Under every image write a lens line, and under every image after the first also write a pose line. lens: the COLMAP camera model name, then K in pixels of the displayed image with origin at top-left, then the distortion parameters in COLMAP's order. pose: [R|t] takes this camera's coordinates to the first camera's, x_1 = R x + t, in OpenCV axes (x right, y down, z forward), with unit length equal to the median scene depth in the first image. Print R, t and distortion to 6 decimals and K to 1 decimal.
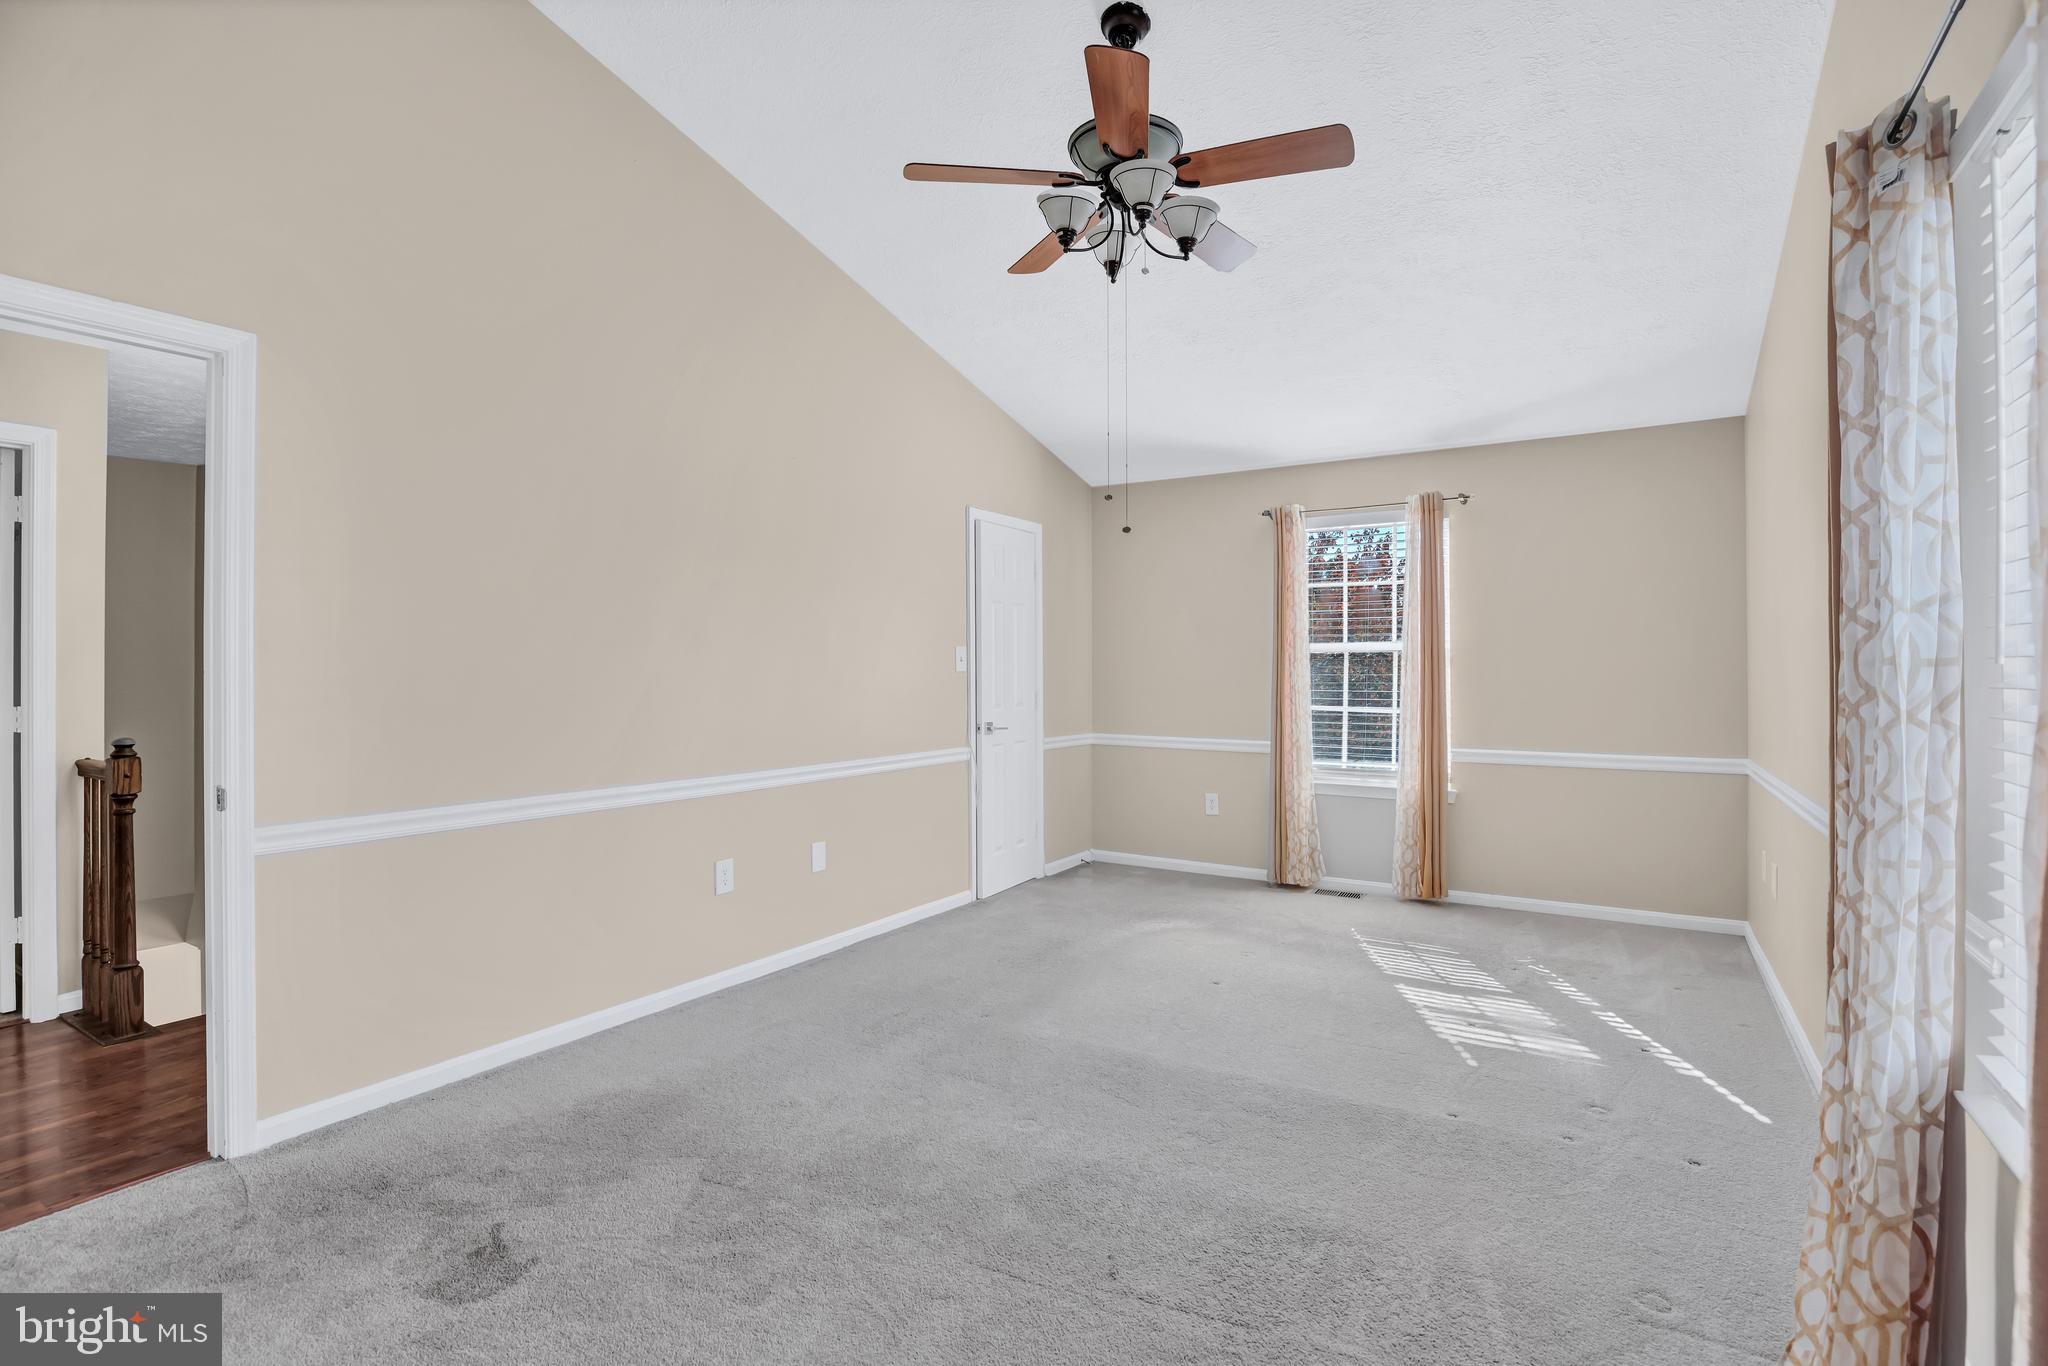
lens RADIAL K [[954.9, 0, 1029.9], [0, 954.9, 670.8], [0, 0, 1]] dist [-0.029281, 0.005220]
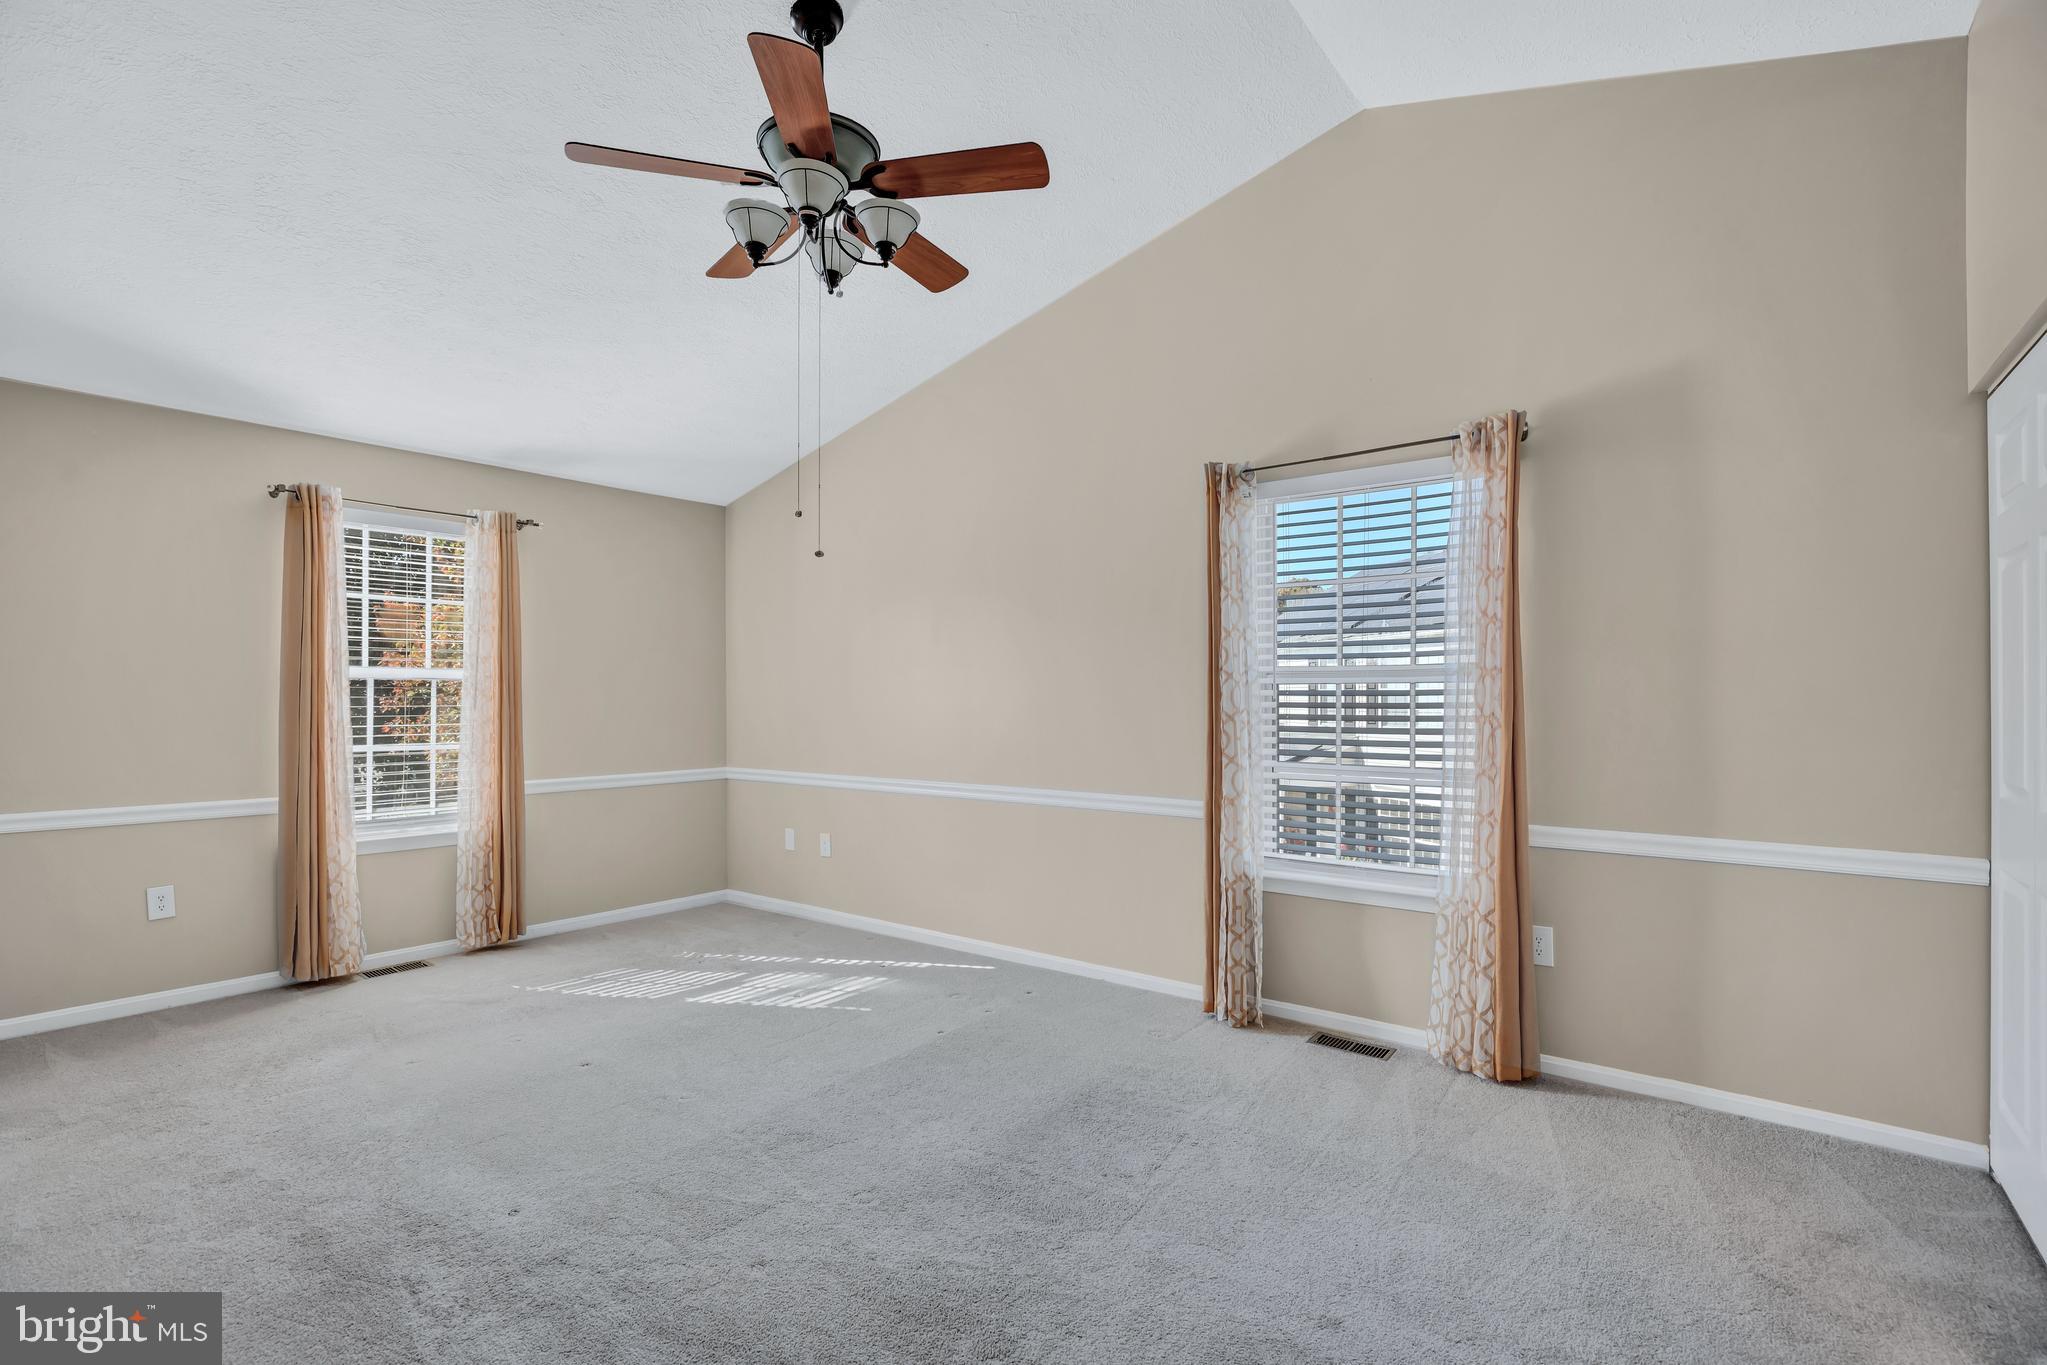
lens RADIAL K [[954.4, 0, 1024.7], [0, 954.4, 703.5], [0, 0, 1]] dist [-0.029281, 0.005220]
pose [[0.105790, -0.006568, 0.994367, -0.612555], [0.002594, 0.999977, 0.006329, -0.002577], [-0.994385, 0.001910, 0.105804, 0.514849]]
